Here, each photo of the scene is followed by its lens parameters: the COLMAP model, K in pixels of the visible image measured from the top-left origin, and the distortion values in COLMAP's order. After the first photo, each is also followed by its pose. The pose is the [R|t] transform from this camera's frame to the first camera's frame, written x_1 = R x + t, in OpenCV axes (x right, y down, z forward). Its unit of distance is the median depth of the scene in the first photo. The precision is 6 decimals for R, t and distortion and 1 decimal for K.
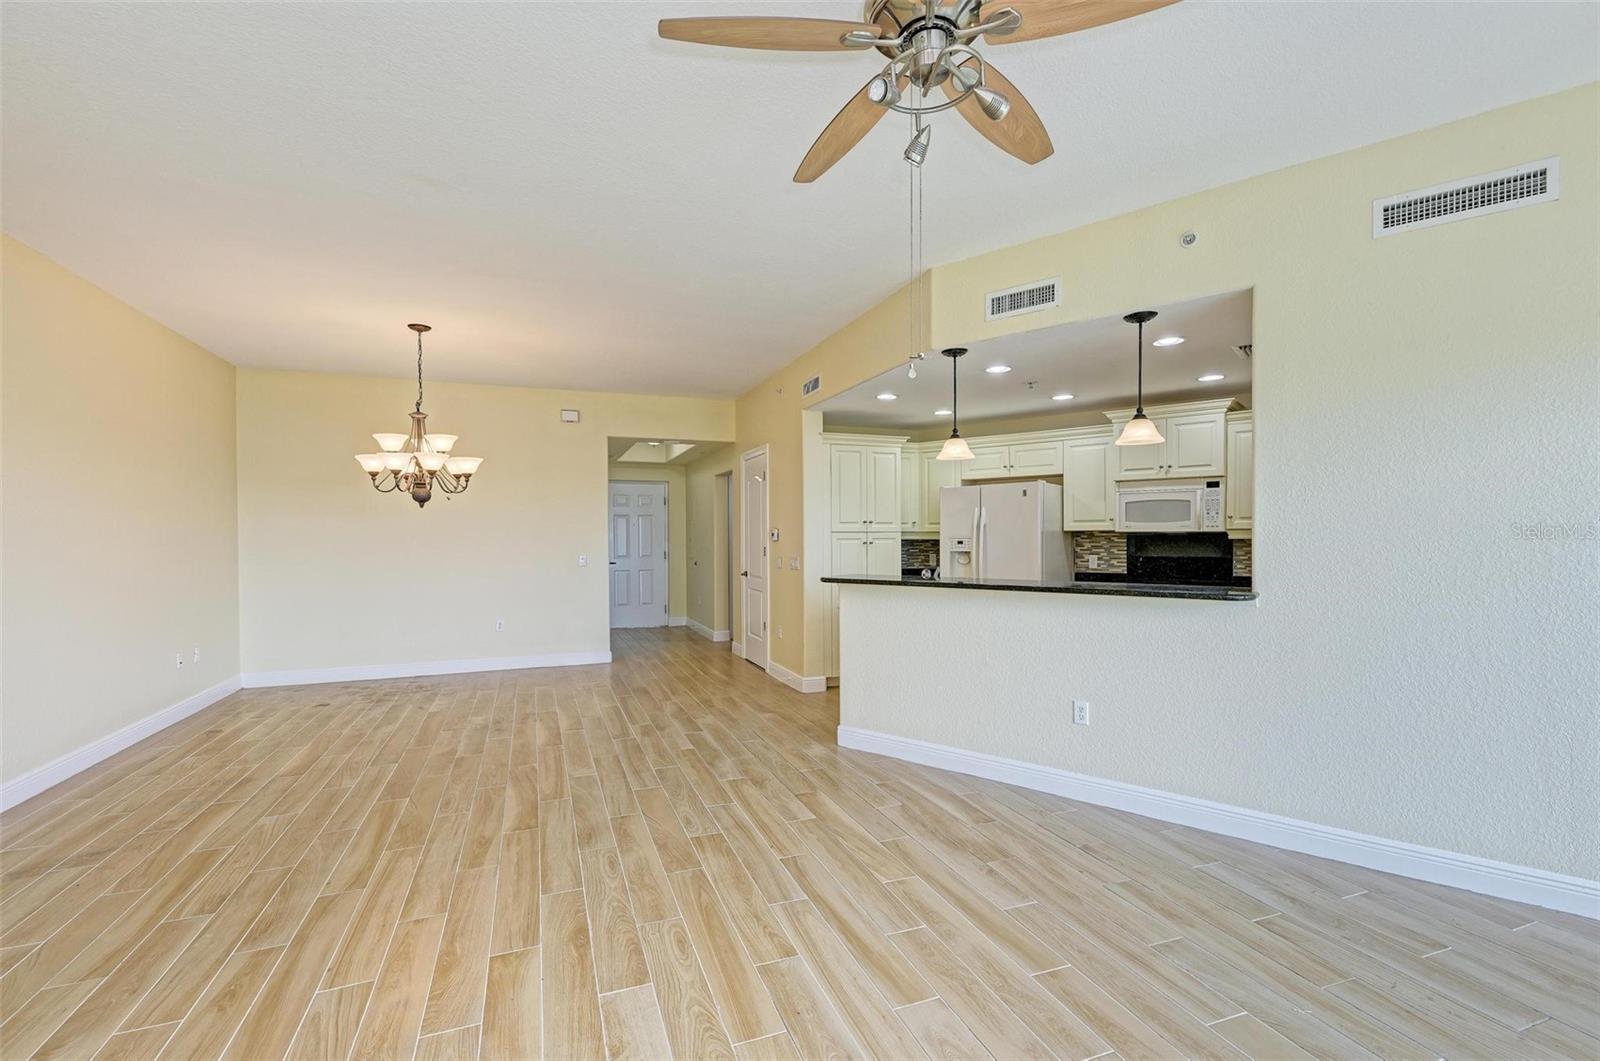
lens RADIAL K [[703.0, 0, 795.6], [0, 703.0, 541.8], [0, 0, 1]] dist [0.026110, -0.009114]
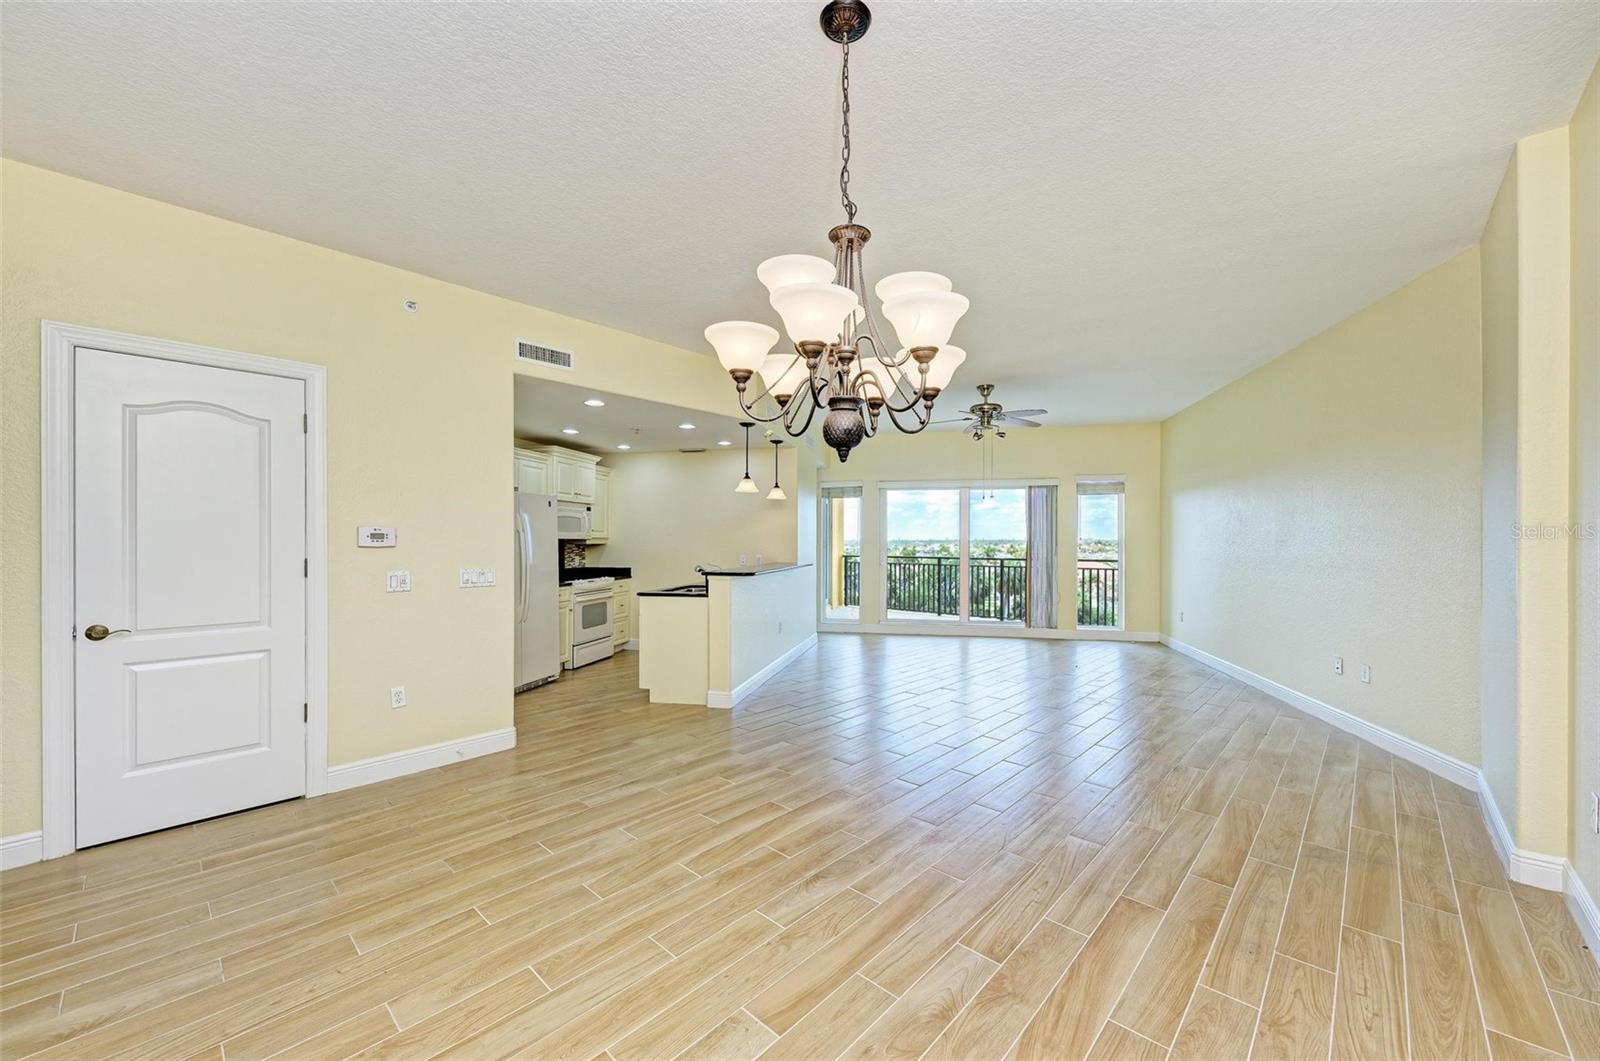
lens RADIAL K [[610.2, 0, 805.0], [0, 610.2, 543.1], [0, 0, 1]] dist [0.021108, -0.008698]
pose [[-0.446785, 0.004615, 0.894629, -1.083135], [0.009506, 0.999955, -0.000410, -0.001955], [-0.894591, 0.008321, -0.446809, 1.528115]]
